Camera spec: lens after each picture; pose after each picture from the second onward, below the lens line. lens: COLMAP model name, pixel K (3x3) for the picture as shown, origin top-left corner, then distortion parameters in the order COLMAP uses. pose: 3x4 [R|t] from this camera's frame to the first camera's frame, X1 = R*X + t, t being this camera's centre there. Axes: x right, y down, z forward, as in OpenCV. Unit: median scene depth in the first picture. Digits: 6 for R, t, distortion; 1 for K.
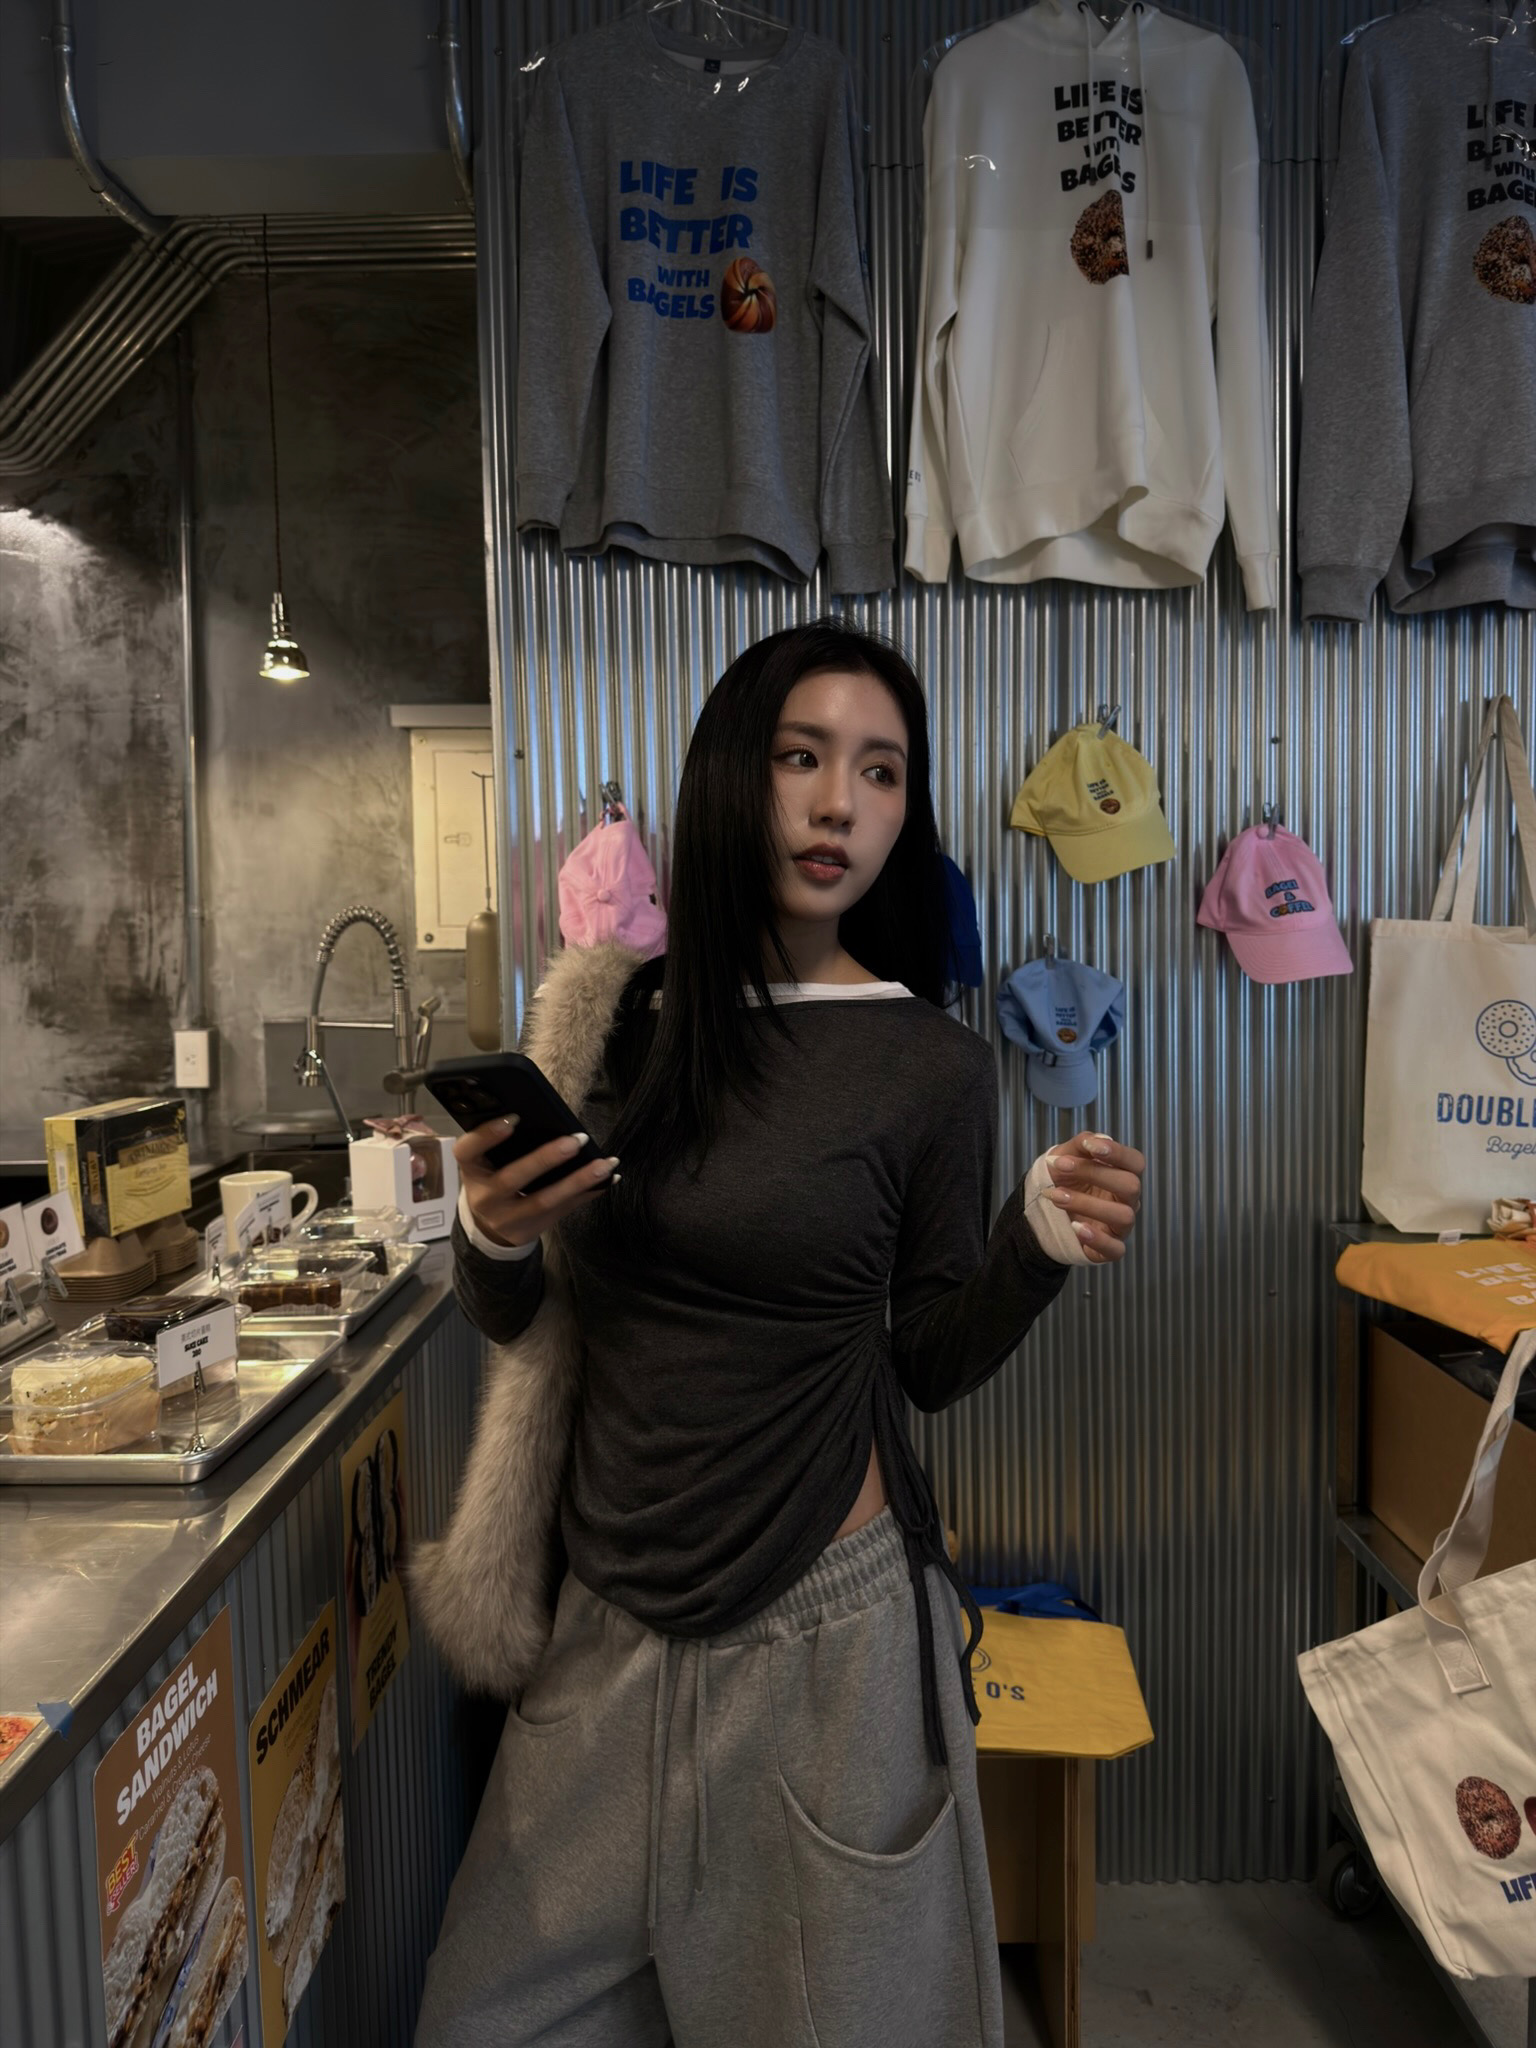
lens RADIAL K [[1413.6, 0, 770.3], [0, 1413.6, 1019.2], [0, 0, 1]] dist [0.015341, -0.033176]
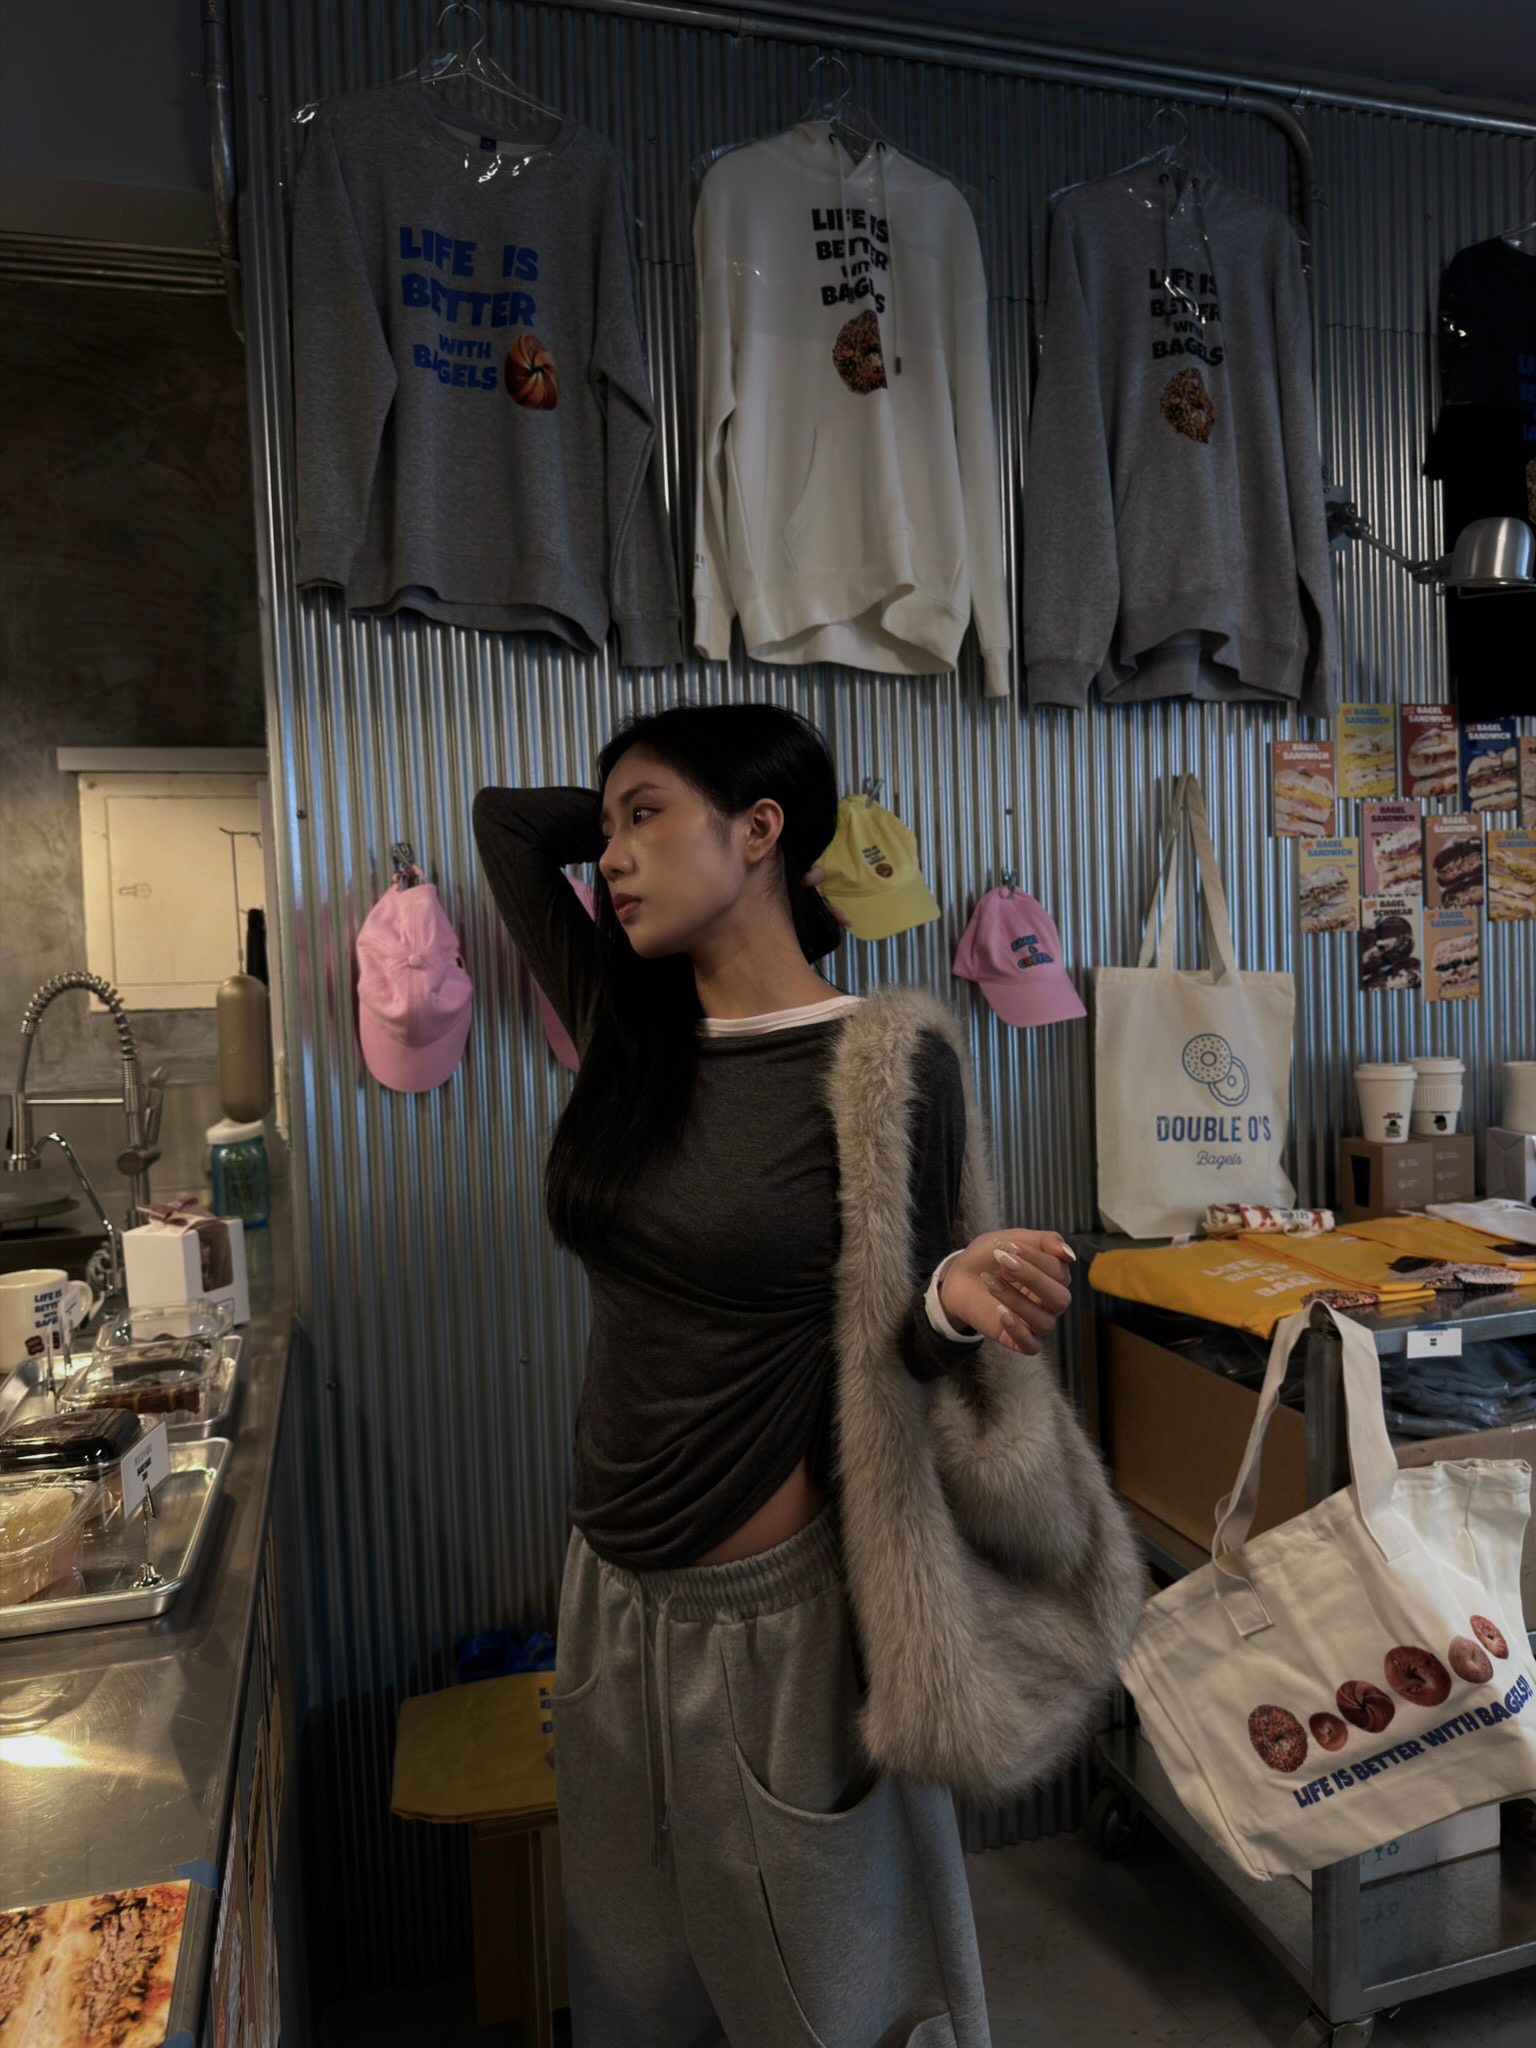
lens RADIAL K [[1413.6, 0, 754.4], [0, 1413.6, 1018.8], [0, 0, 1]] dist [0.015341, -0.033176]
pose [[0.957057, -0.034664, 0.287819, -0.171924], [0.040019, 0.999118, -0.012739, -0.026006], [-0.287123, 0.023710, 0.957600, -0.012142]]
